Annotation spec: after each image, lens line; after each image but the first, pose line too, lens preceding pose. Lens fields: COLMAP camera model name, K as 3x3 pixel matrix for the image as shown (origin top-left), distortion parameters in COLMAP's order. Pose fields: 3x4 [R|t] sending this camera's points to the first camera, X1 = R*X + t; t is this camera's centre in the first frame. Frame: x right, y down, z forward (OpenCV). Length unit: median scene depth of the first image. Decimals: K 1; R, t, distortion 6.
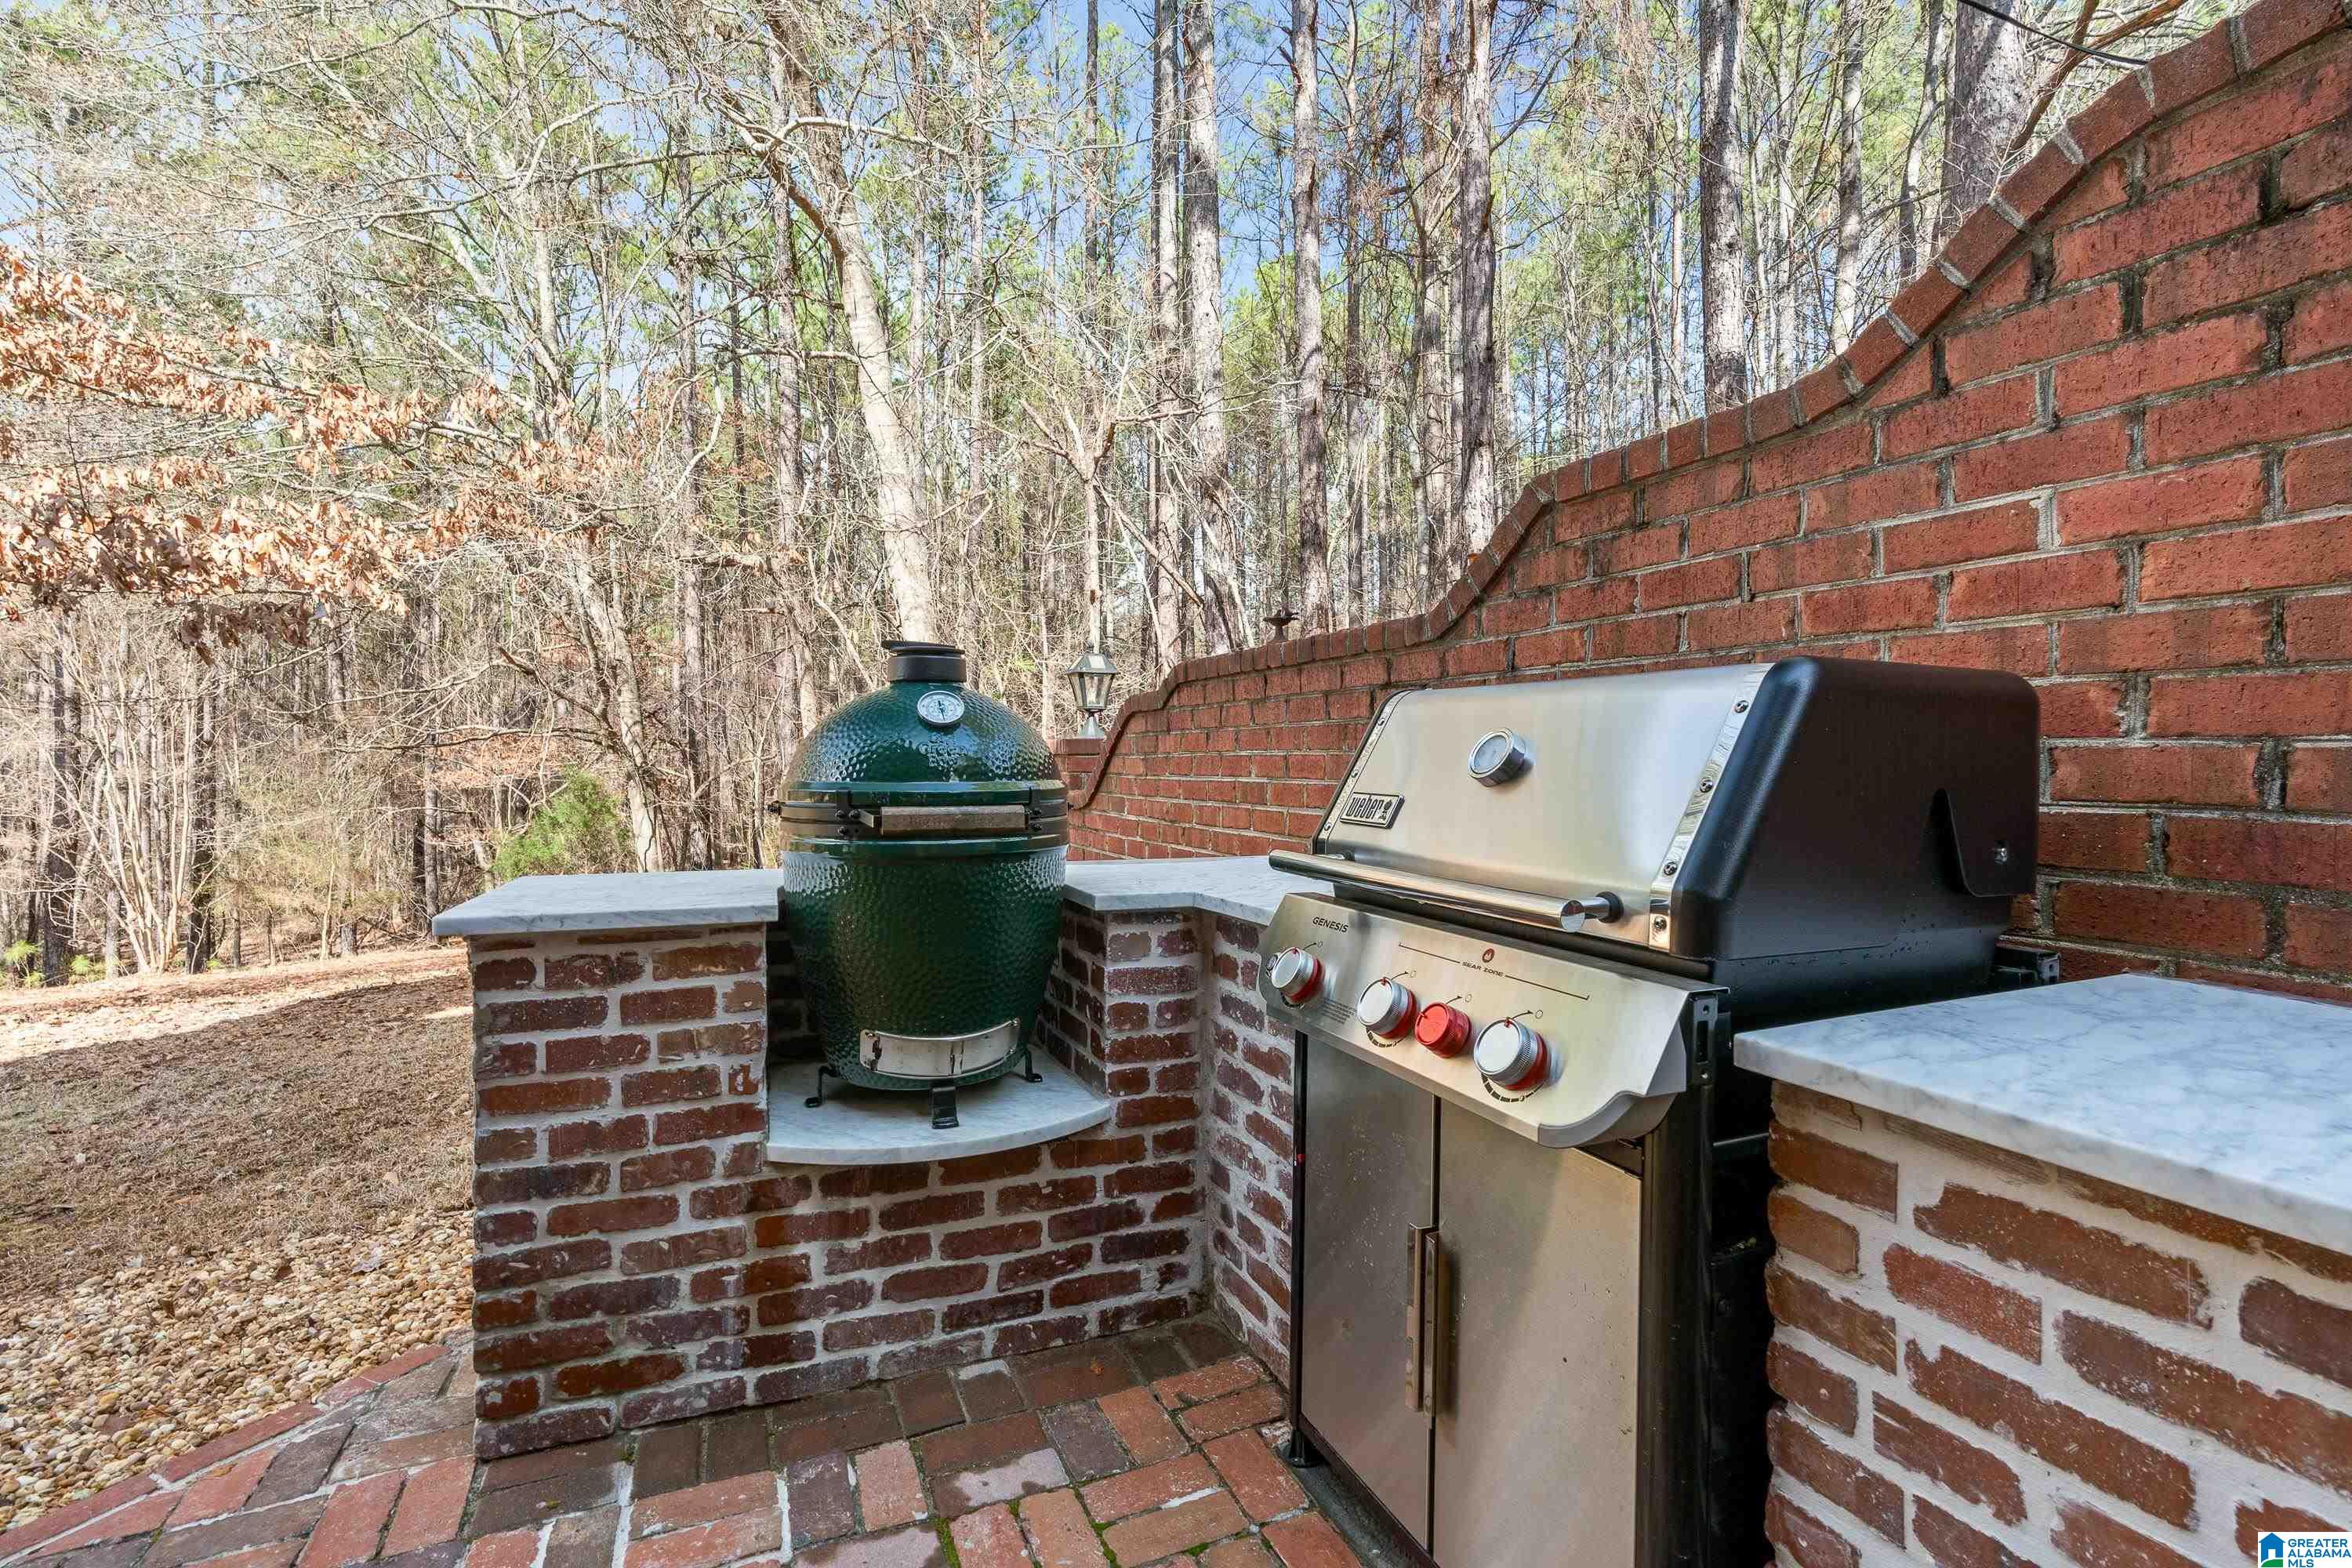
lens RADIAL K [[1077.3, 0, 1174.9], [0, 1077.3, 774.1], [0, 0, 1]] dist [-0.010137, 0.006153]
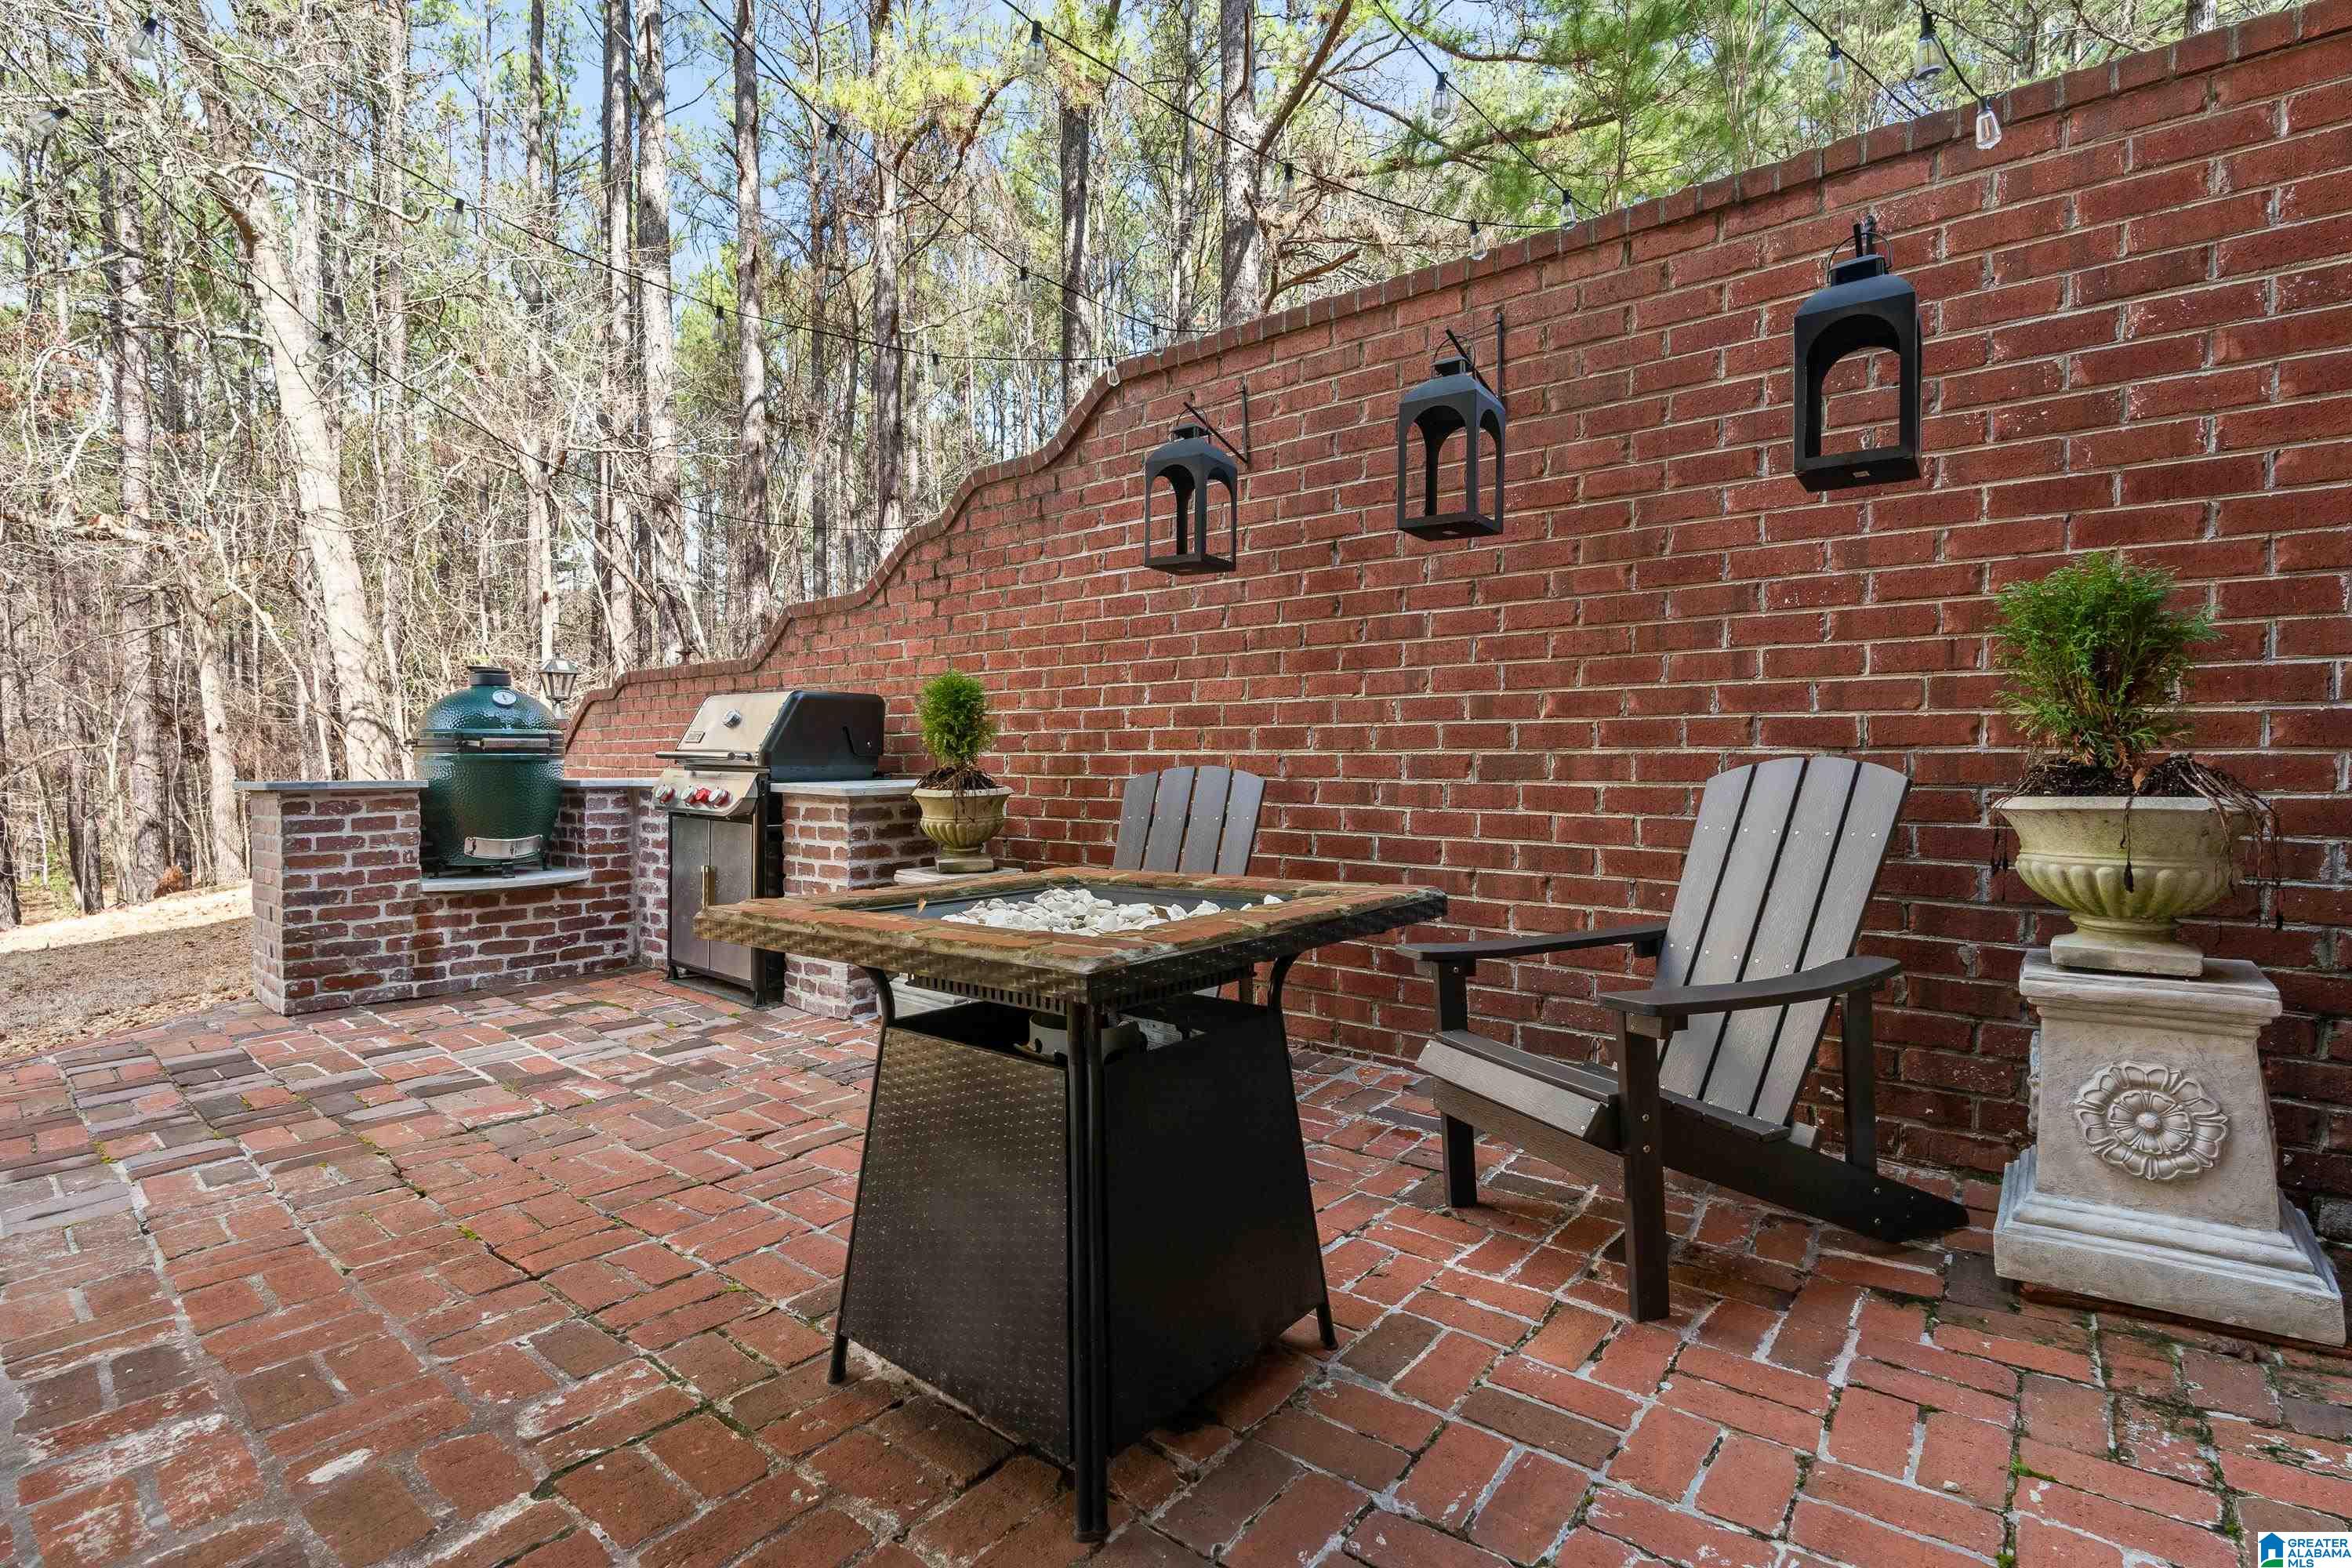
lens RADIAL K [[1077.3, 0, 1169.2], [0, 1077.3, 767.7], [0, 0, 1]] dist [-0.010137, 0.006153]
pose [[0.895159, -0.007696, 0.445681, 0.029858], [0.008141, 0.999966, 0.000915, 0.095531], [-0.445673, 0.002809, 0.895191, -1.642504]]
